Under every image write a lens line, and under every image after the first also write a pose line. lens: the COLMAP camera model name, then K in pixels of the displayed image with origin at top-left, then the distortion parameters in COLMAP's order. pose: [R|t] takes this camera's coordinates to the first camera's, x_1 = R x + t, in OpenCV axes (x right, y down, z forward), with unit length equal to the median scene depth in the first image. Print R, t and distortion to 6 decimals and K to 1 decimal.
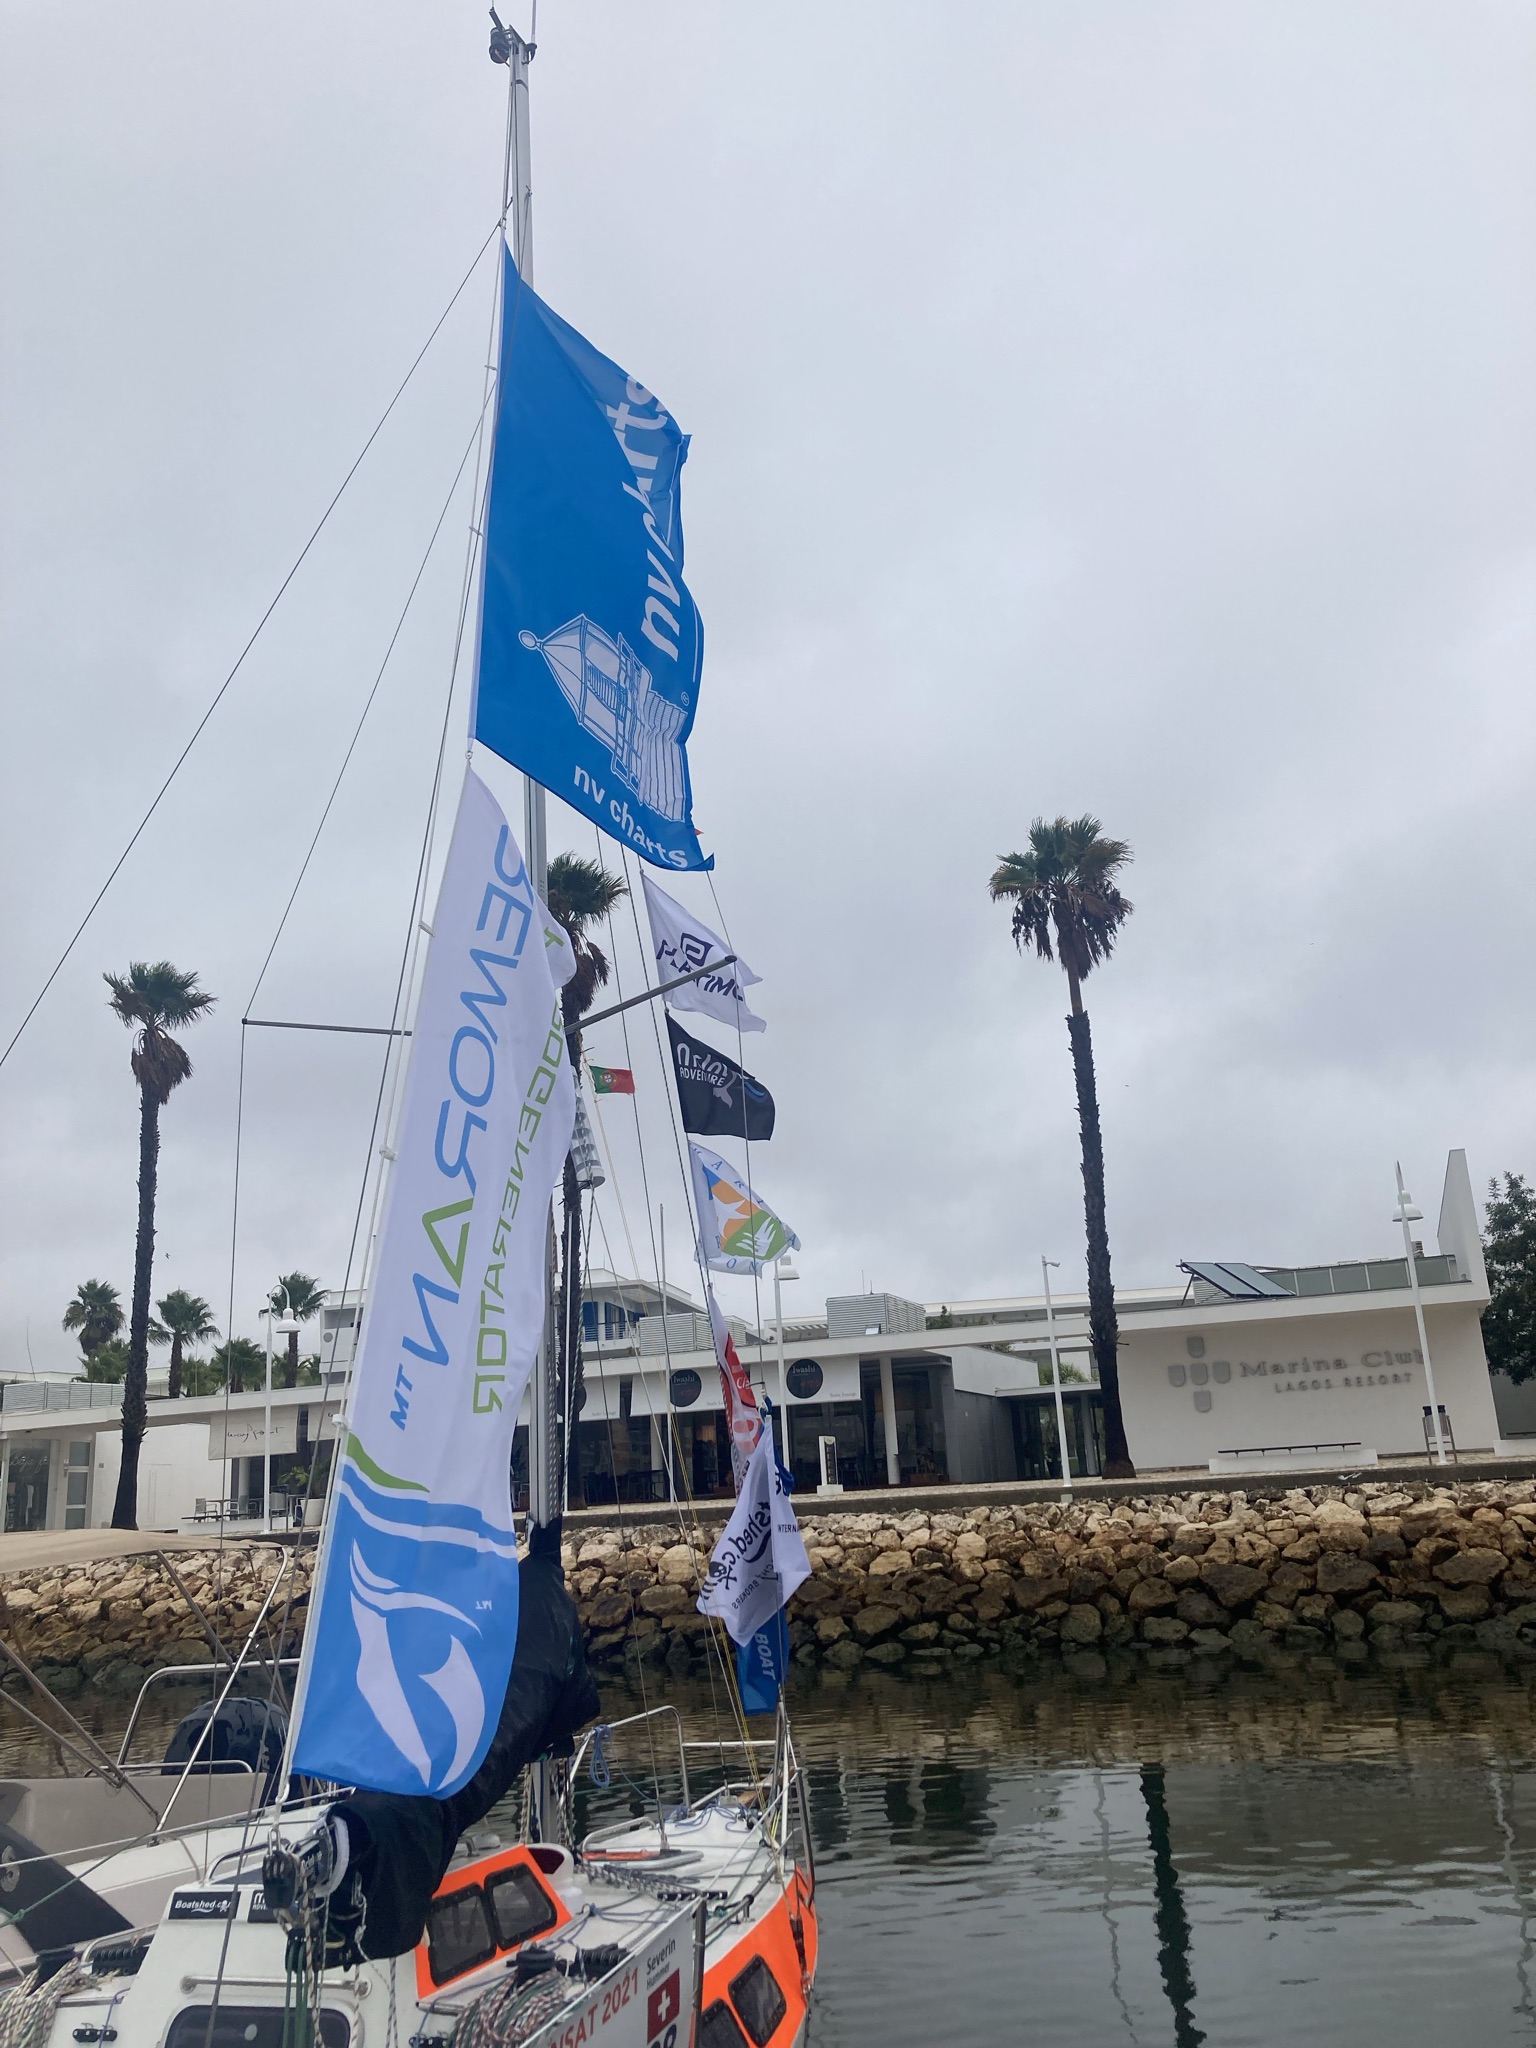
lens RADIAL K [[1700.1, 0, 778.0], [0, 1700.1, 1016.3], [0, 0, 1]] dist [0.004612, 0.010505]
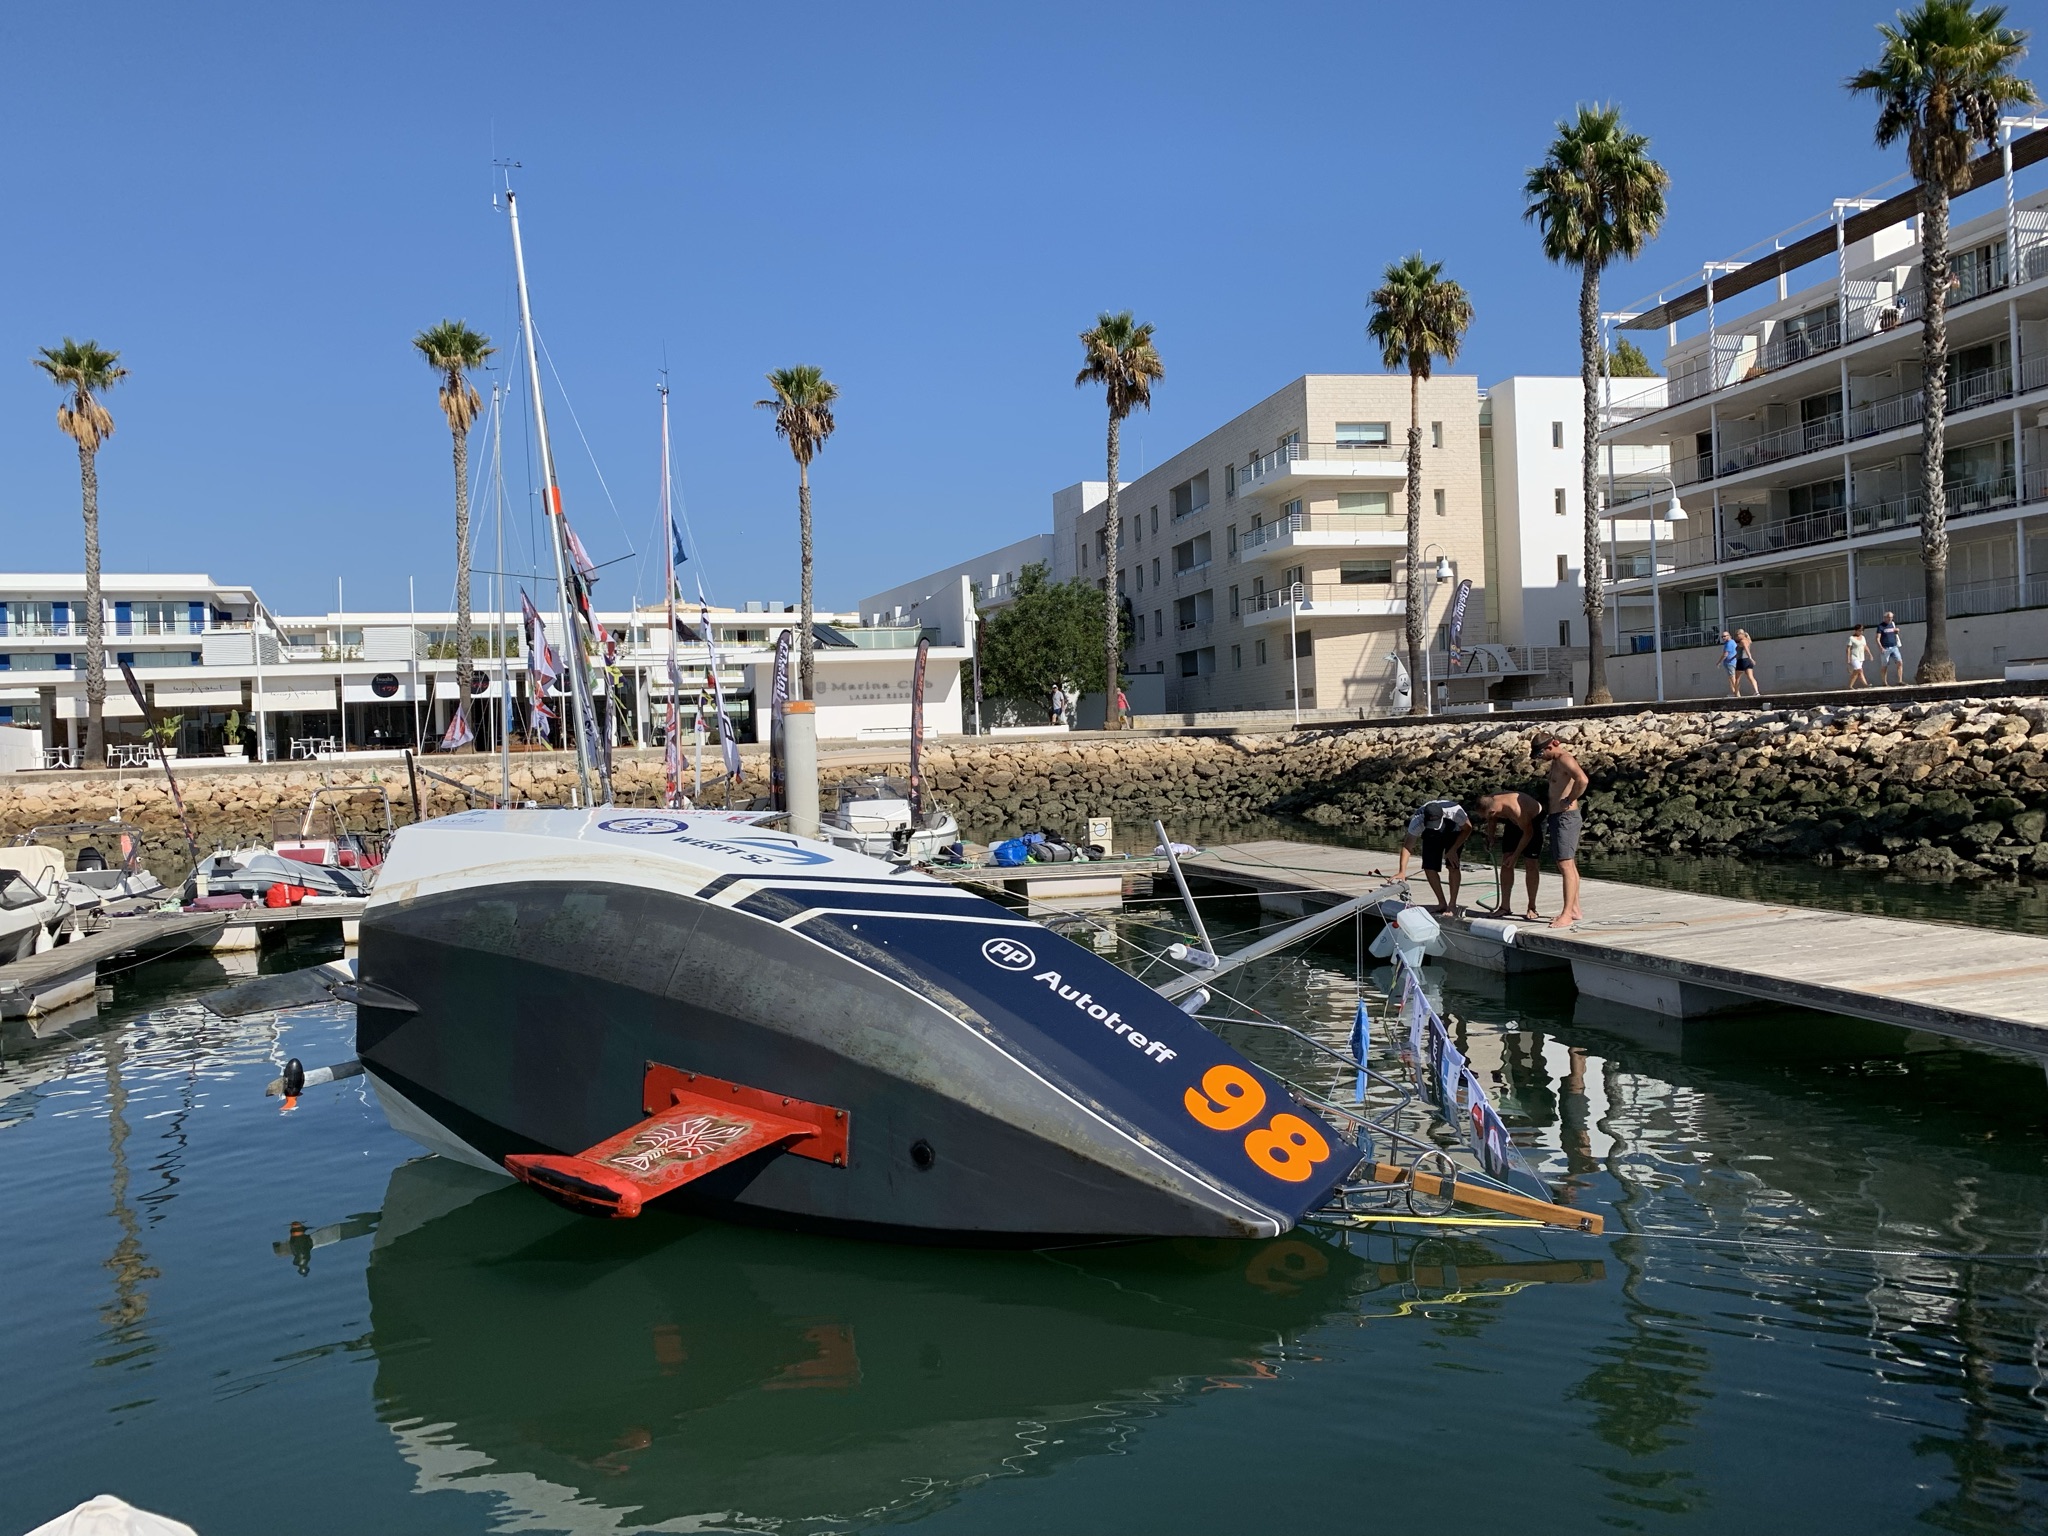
lens RADIAL K [[1571.1, 0, 1043.7], [0, 1571.1, 780.4], [0, 0, 1]] dist [0.018665, -0.020503]
pose [[0.843143, 0.008948, 0.537614, -0.578067], [-0.152514, 0.962776, 0.223165, -0.130523], [-0.515605, -0.270154, 0.813123, -0.634377]]
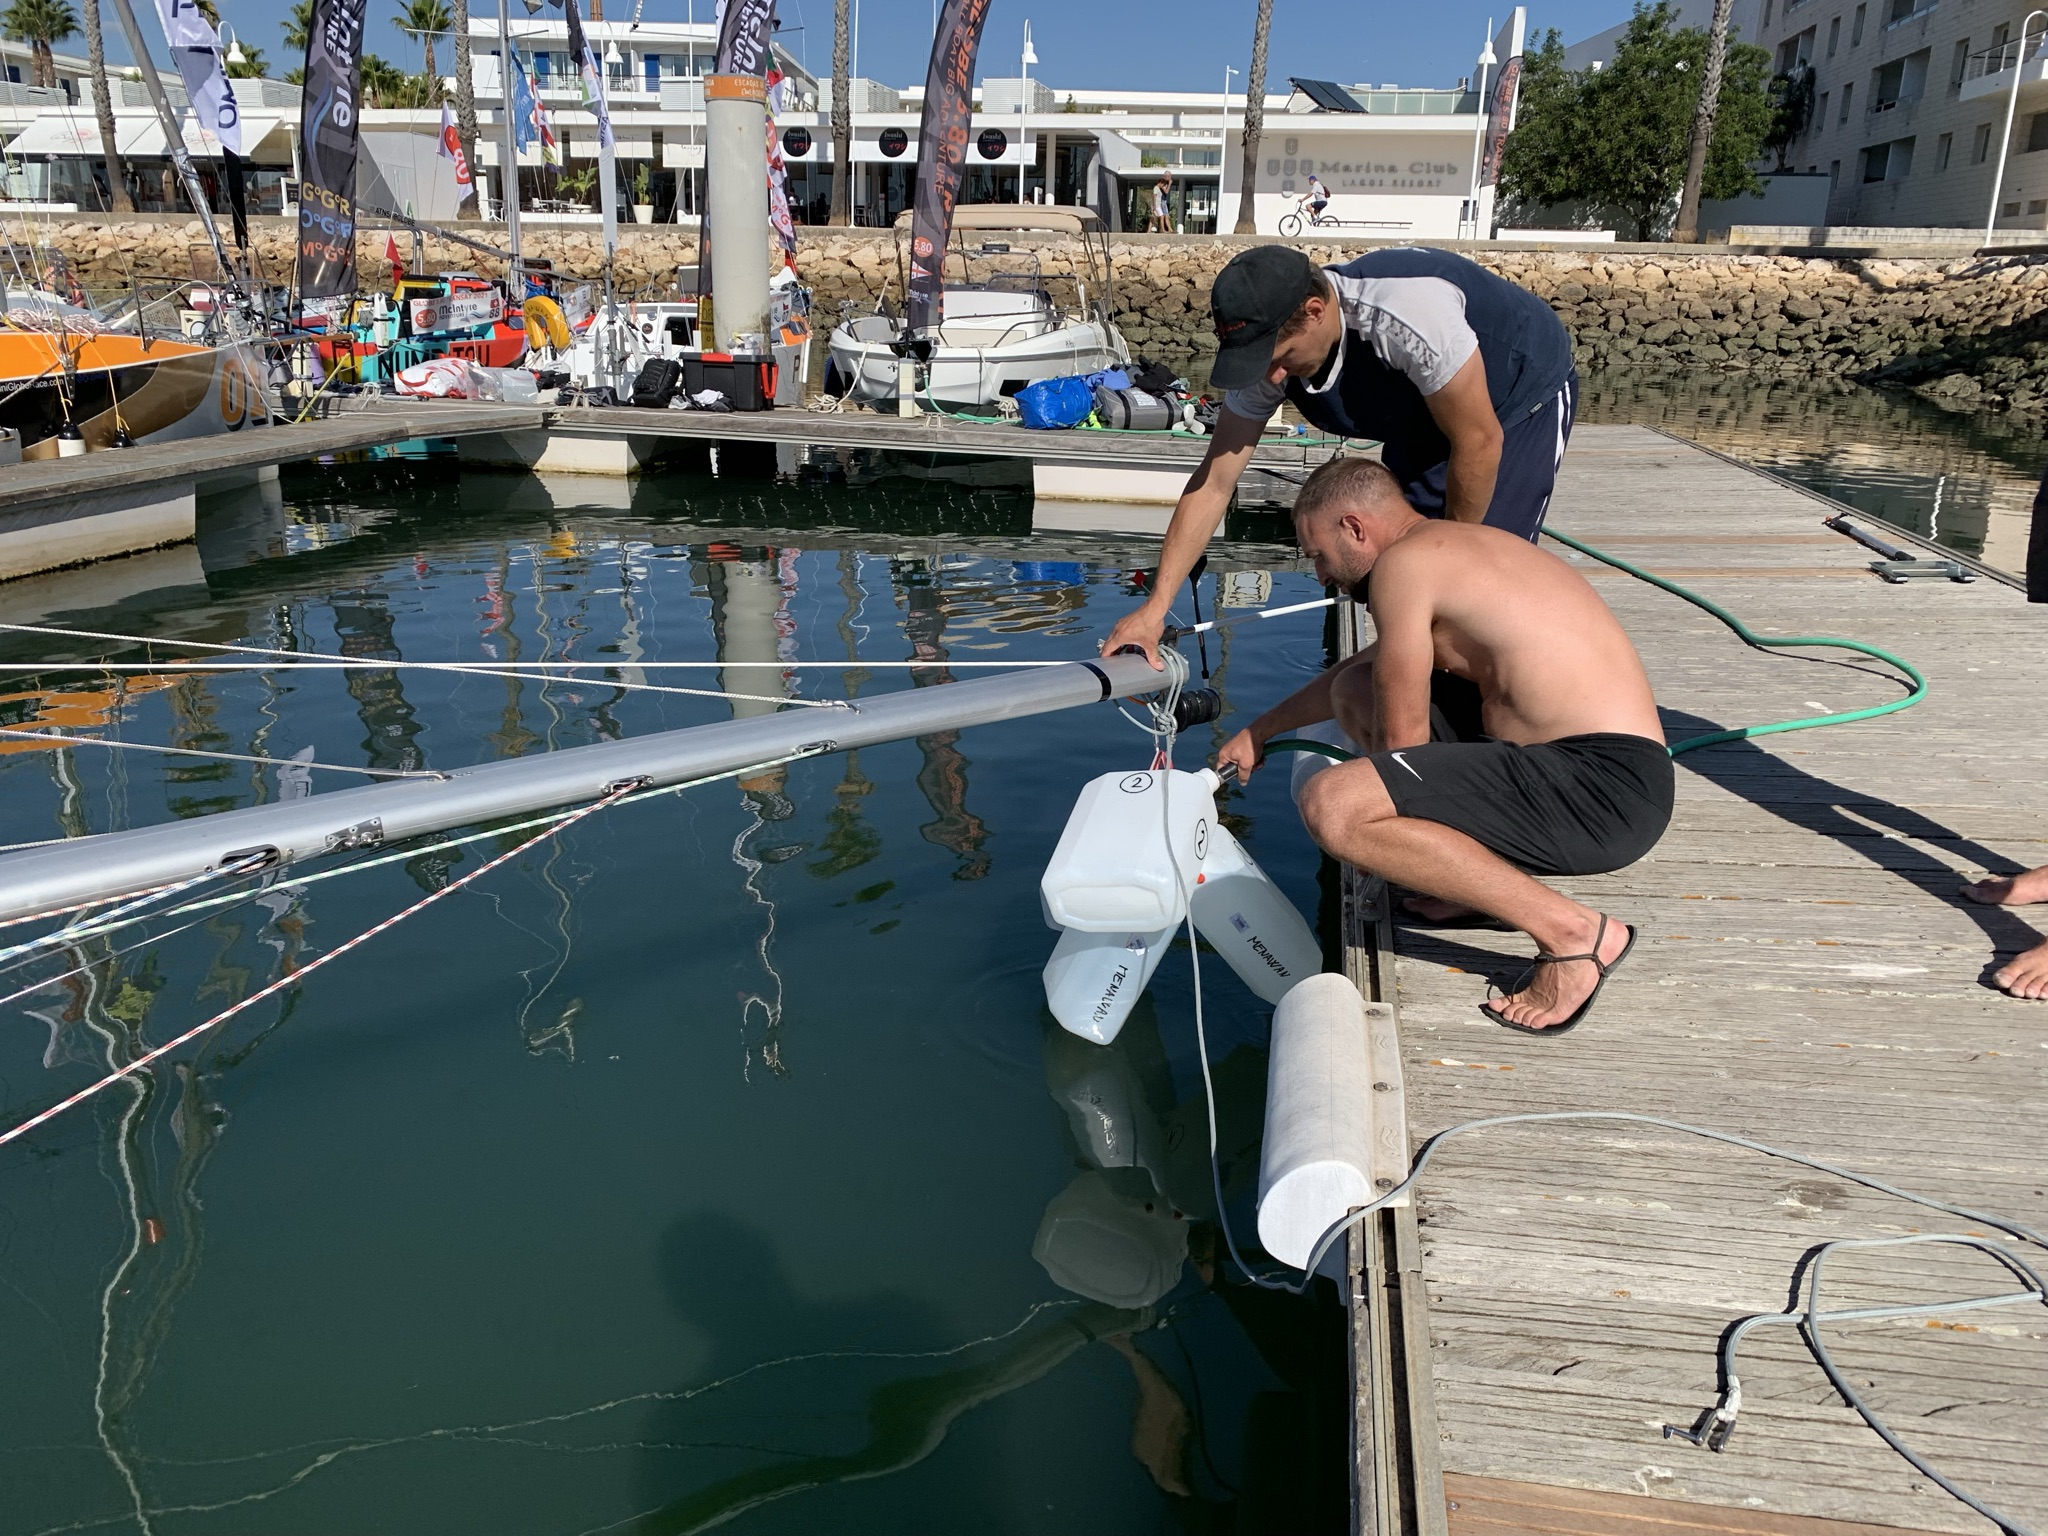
lens RADIAL K [[1571.1, 0, 1021.1], [0, 1571.1, 752.5], [0, 0, 1]] dist [0.018665, -0.020503]
pose [[0.985526, 0.030973, 0.166670, -0.219255], [-0.115938, 0.840435, 0.529365, -0.049986], [-0.123679, -0.541027, 0.831861, -0.364744]]
